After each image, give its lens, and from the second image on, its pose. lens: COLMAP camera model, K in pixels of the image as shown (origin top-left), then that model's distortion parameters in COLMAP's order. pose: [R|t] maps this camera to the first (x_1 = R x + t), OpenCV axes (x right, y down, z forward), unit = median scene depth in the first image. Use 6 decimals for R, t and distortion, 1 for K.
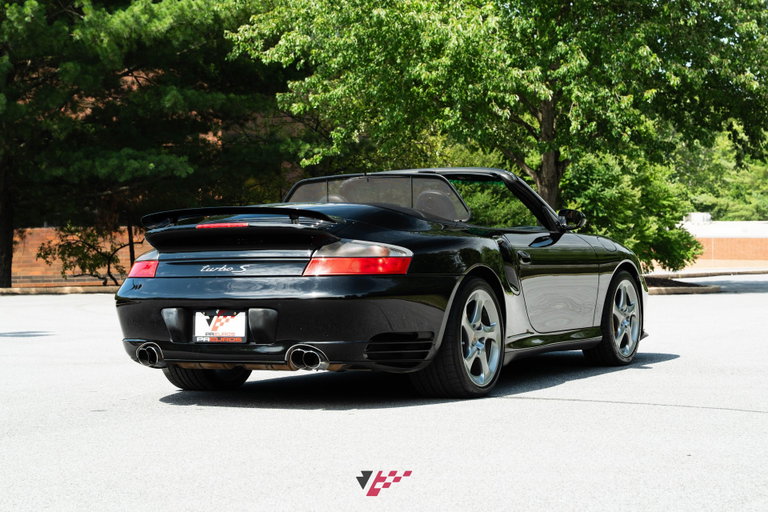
lens RADIAL K [[1461.0, 0, 396.0], [0, 1461.0, 240.2], [0, 0, 1]] dist [0.002358, -0.079462]
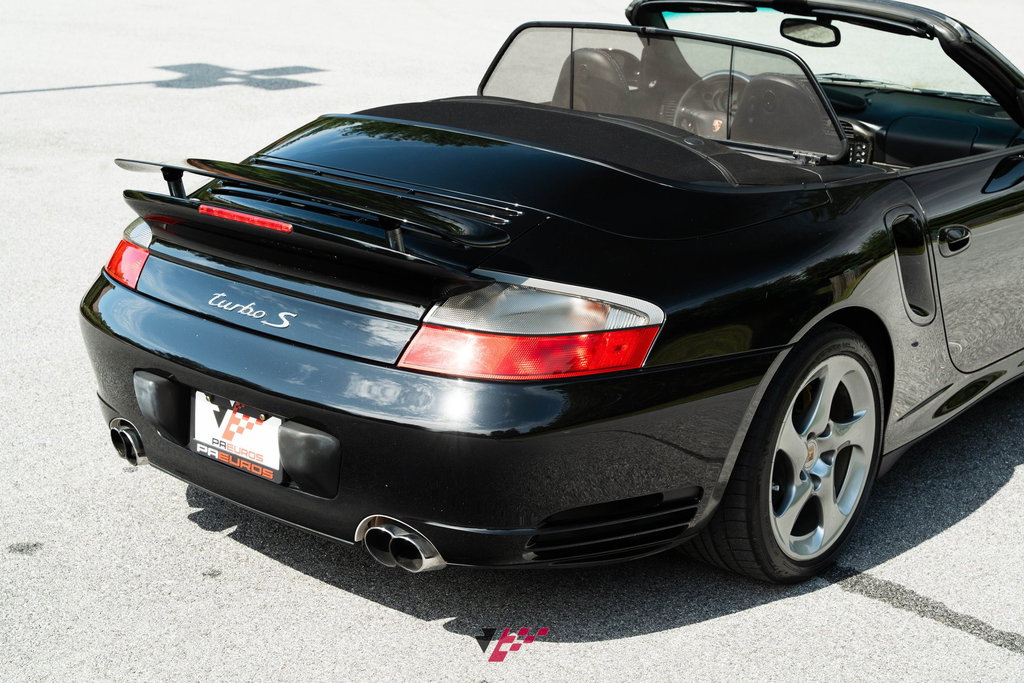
lens RADIAL K [[1614.5, 0, 512.0], [0, 1614.5, 341.5], [0, 0, 1]] dist [0.005790, 0.117849]
pose [[0.975823, 0.100981, -0.193835, 0.054207], [-0.039197, 0.953344, 0.299329, -0.111562], [0.215018, -0.284495, 0.934254, 0.485552]]
